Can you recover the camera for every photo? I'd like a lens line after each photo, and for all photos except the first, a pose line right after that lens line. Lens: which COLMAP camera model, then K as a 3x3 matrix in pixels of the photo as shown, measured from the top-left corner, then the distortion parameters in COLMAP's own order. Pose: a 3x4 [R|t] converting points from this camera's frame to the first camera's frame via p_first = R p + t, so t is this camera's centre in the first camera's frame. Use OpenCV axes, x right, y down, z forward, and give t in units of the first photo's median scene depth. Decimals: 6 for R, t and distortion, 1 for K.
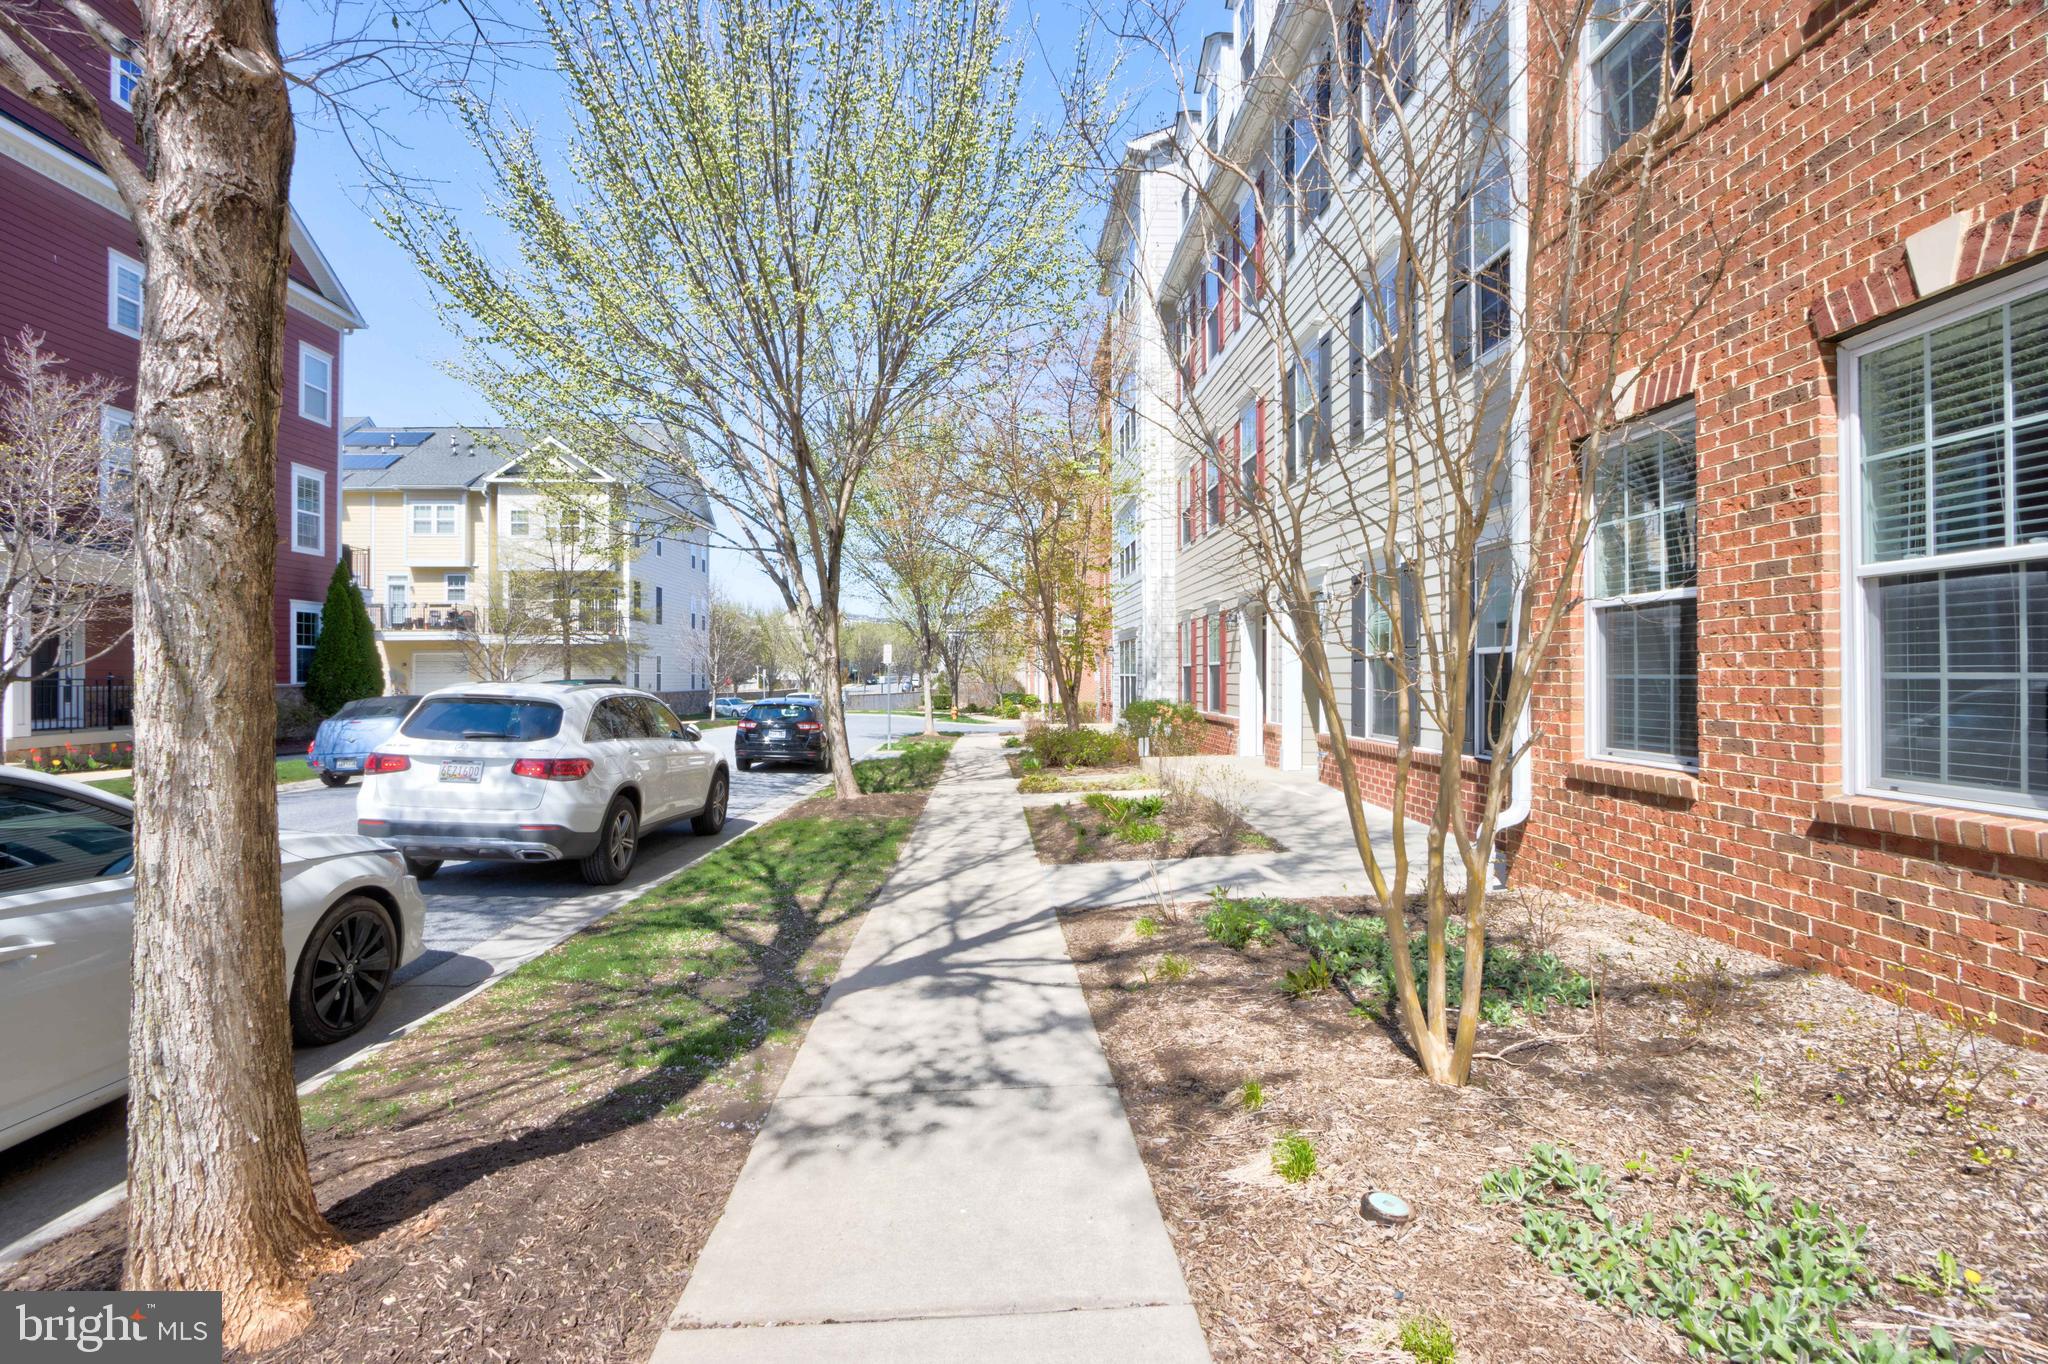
lens RADIAL K [[942.6, 0, 1007.1], [0, 942.6, 675.2], [0, 0, 1]] dist [-0.014170, 0.001239]
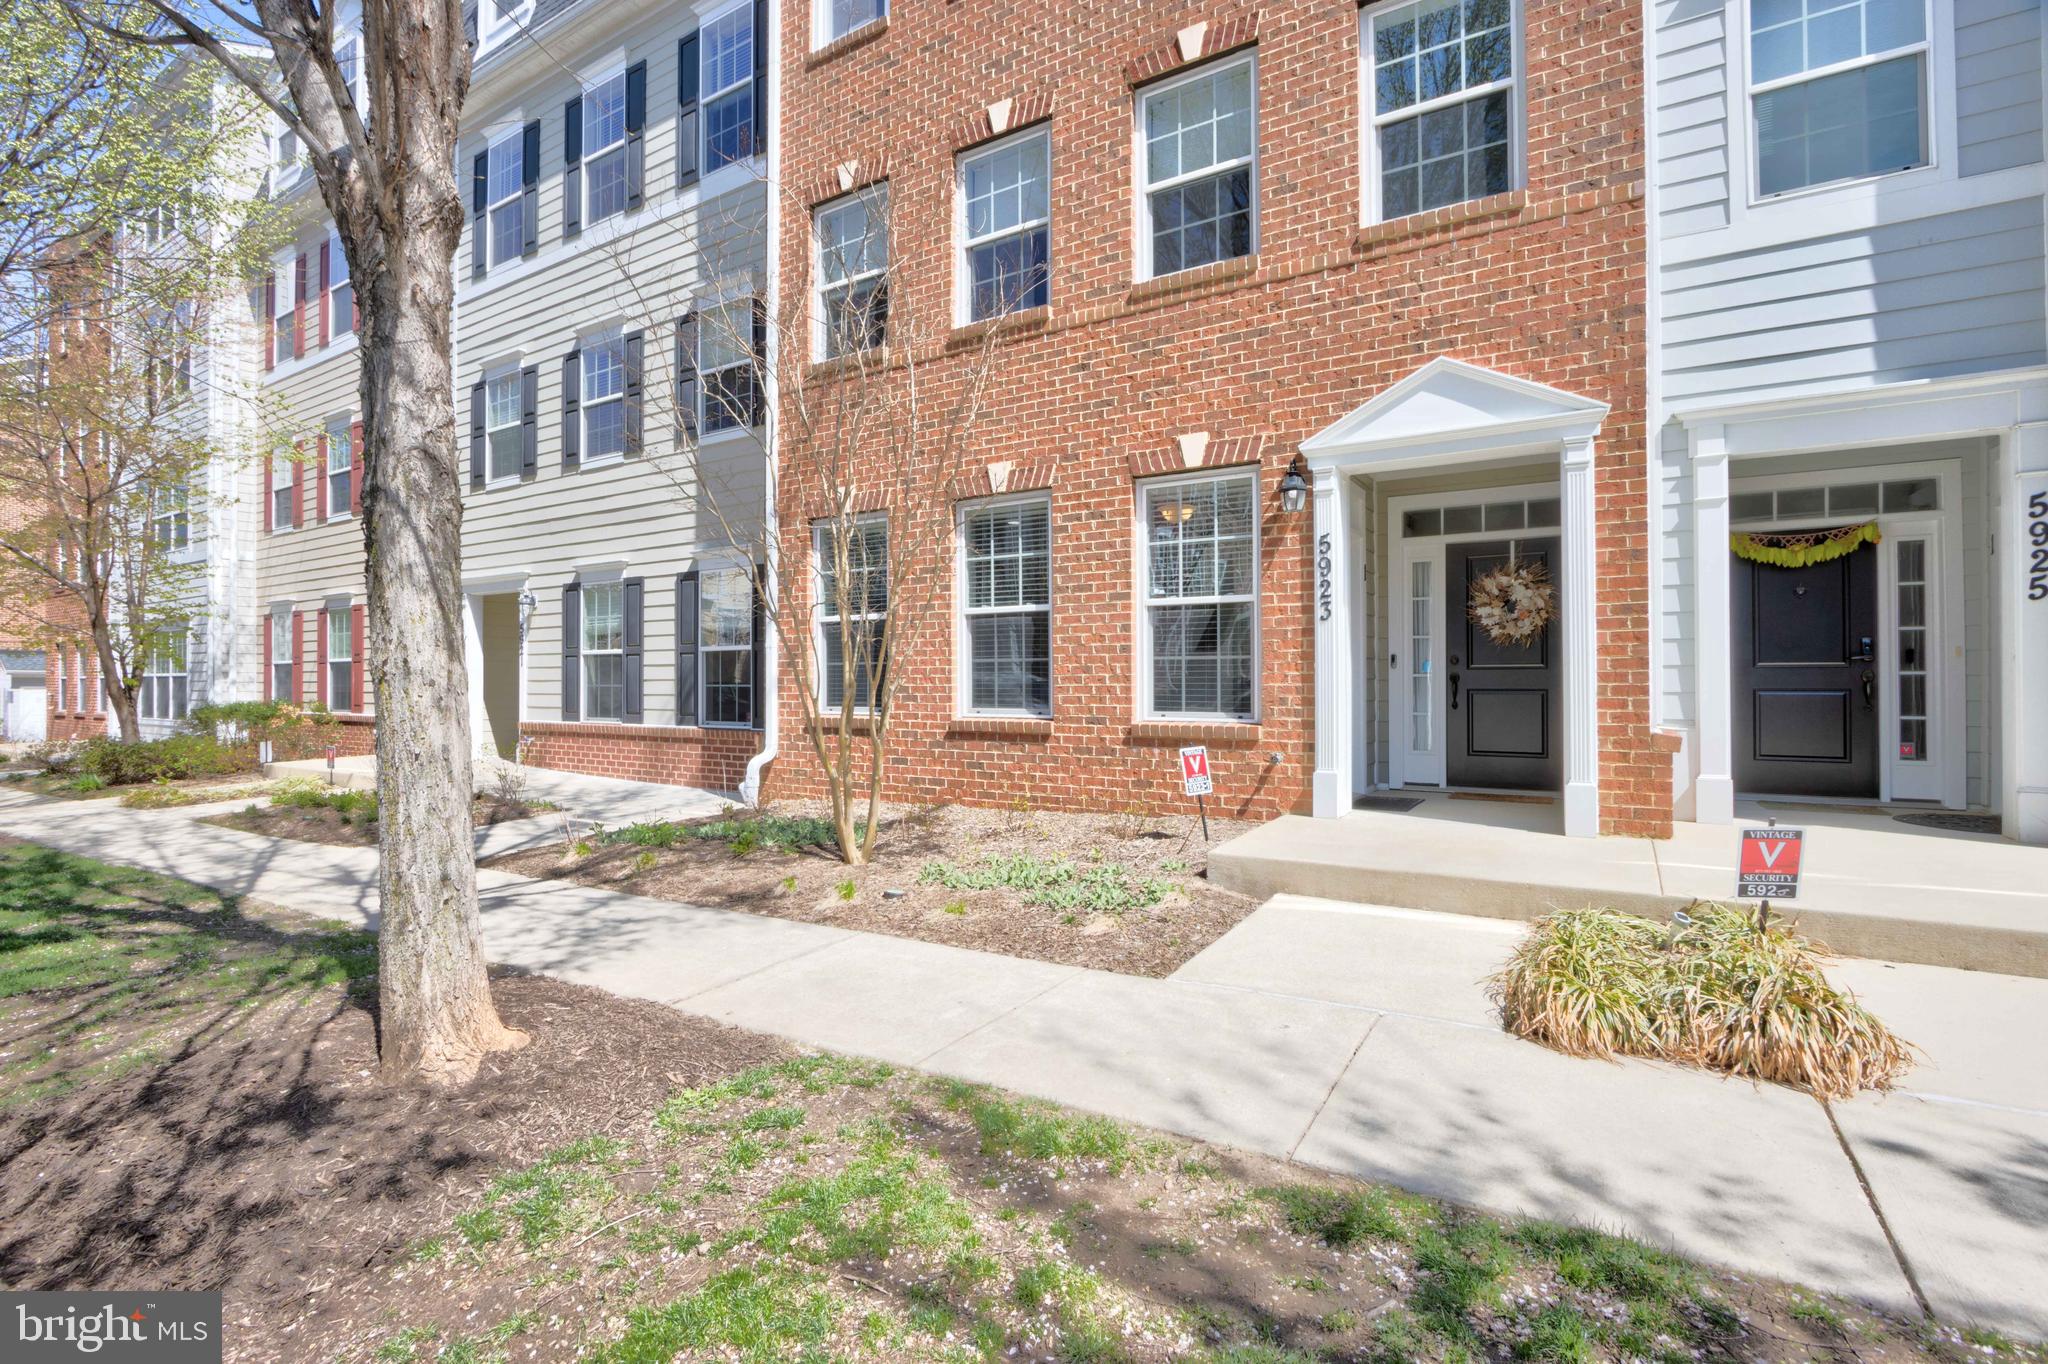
lens RADIAL K [[938.5, 0, 1009.6], [0, 938.5, 679.5], [0, 0, 1]] dist [-0.013634, 0.000857]
pose [[0.556819, 0.003831, 0.830625, -0.785921], [0.001305, 0.999984, -0.005487, 0.053899], [-0.830633, 0.004139, 0.556805, -0.270063]]
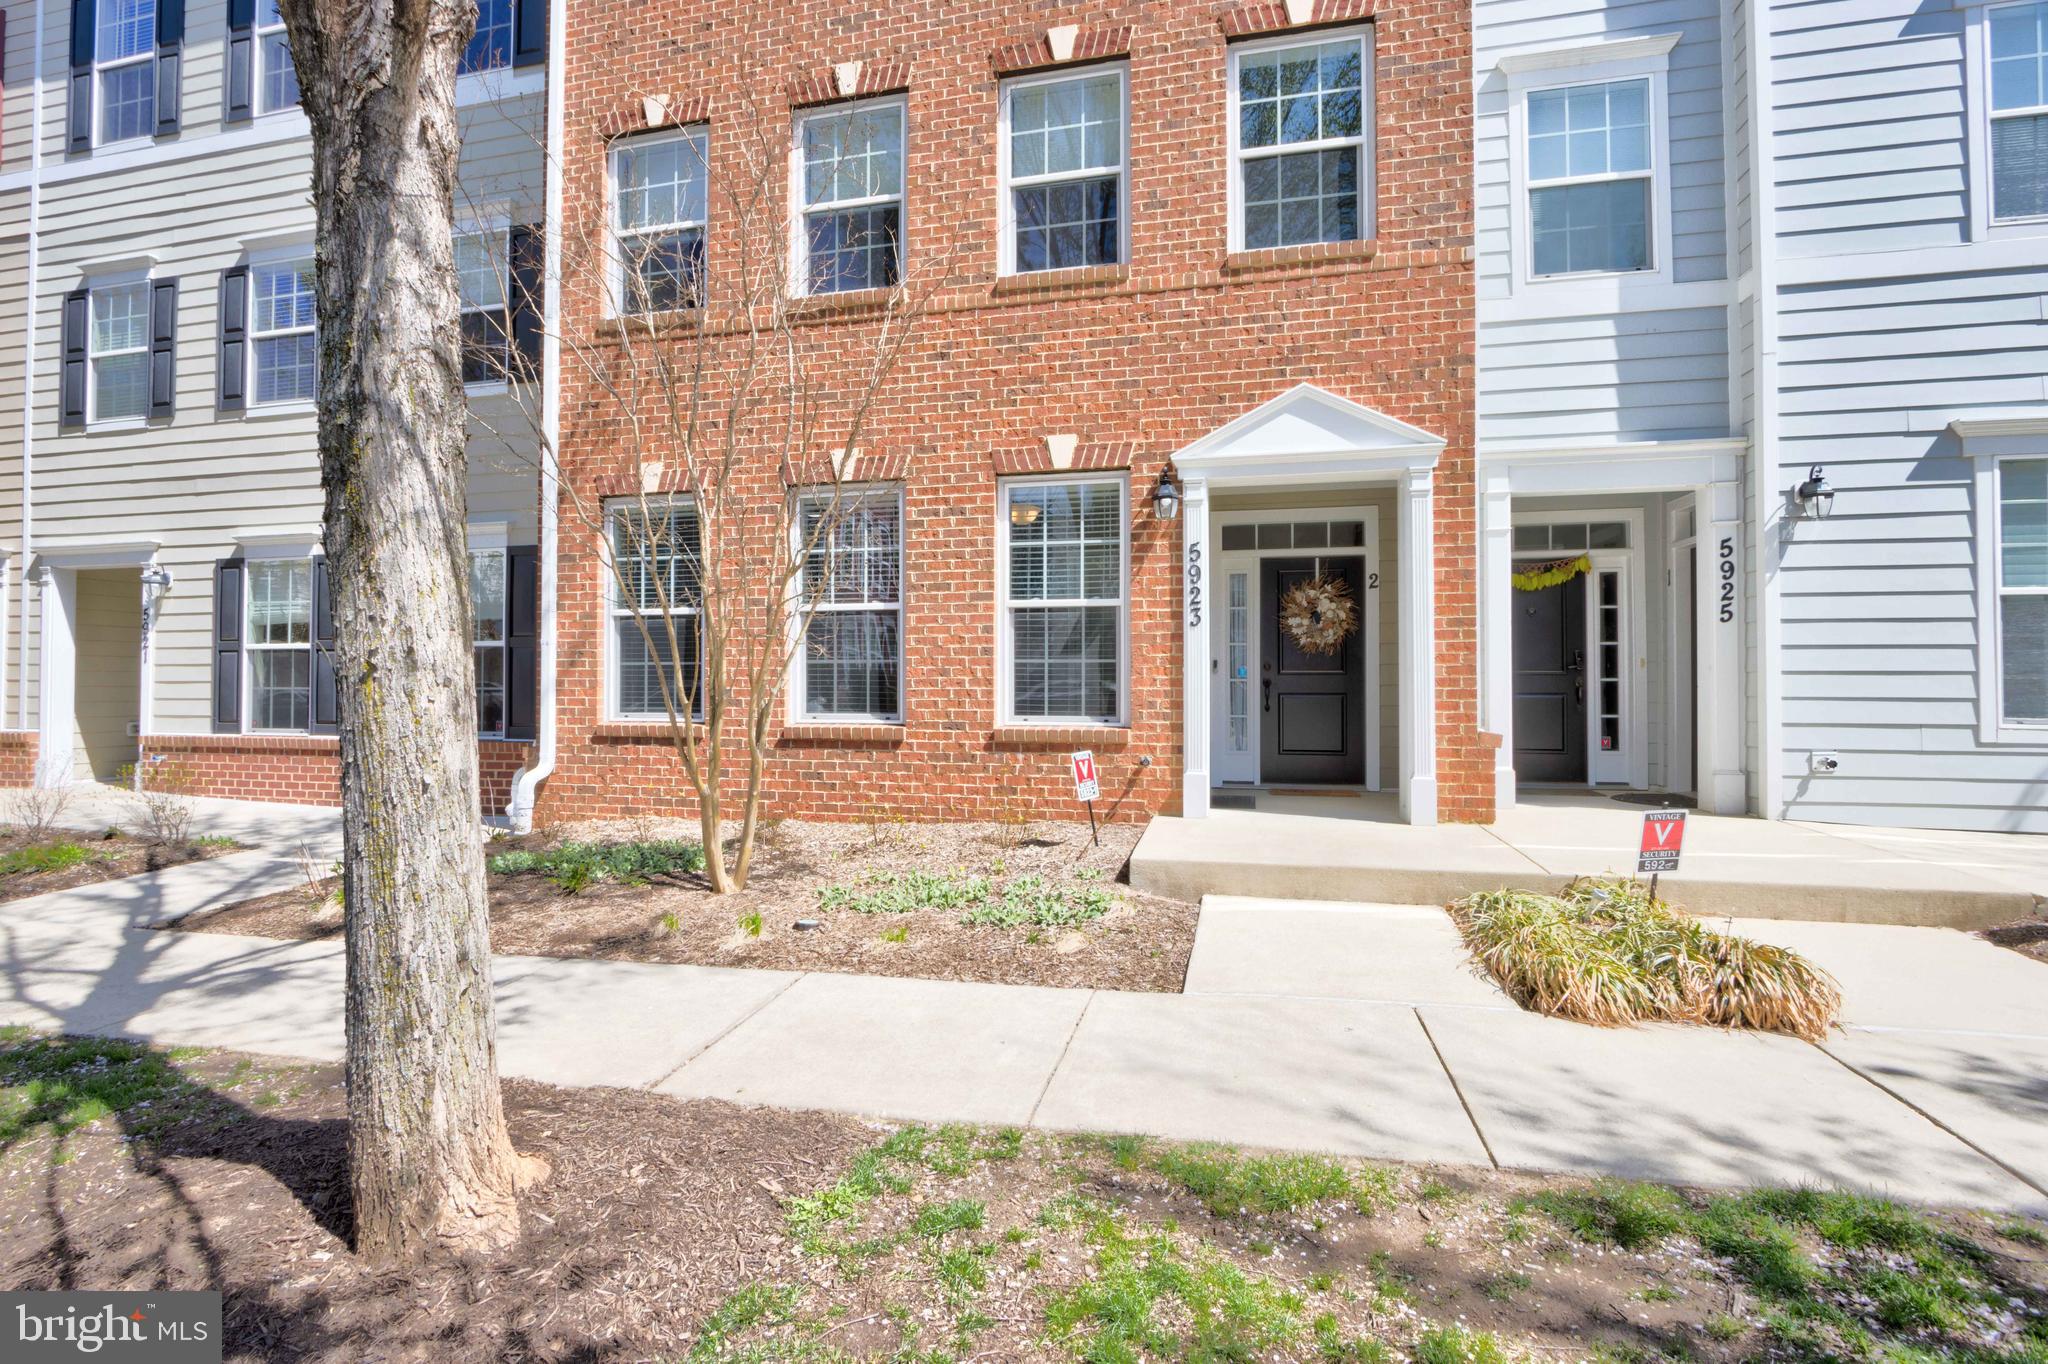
lens RADIAL K [[942.6, 0, 1007.1], [0, 942.6, 675.2], [0, 0, 1]] dist [-0.014170, 0.001239]
pose [[0.260514, 0.014009, 0.965368, -0.846987], [-0.000529, 0.999897, -0.014368, 0.055412], [-0.965470, 0.003232, 0.260494, 0.065923]]
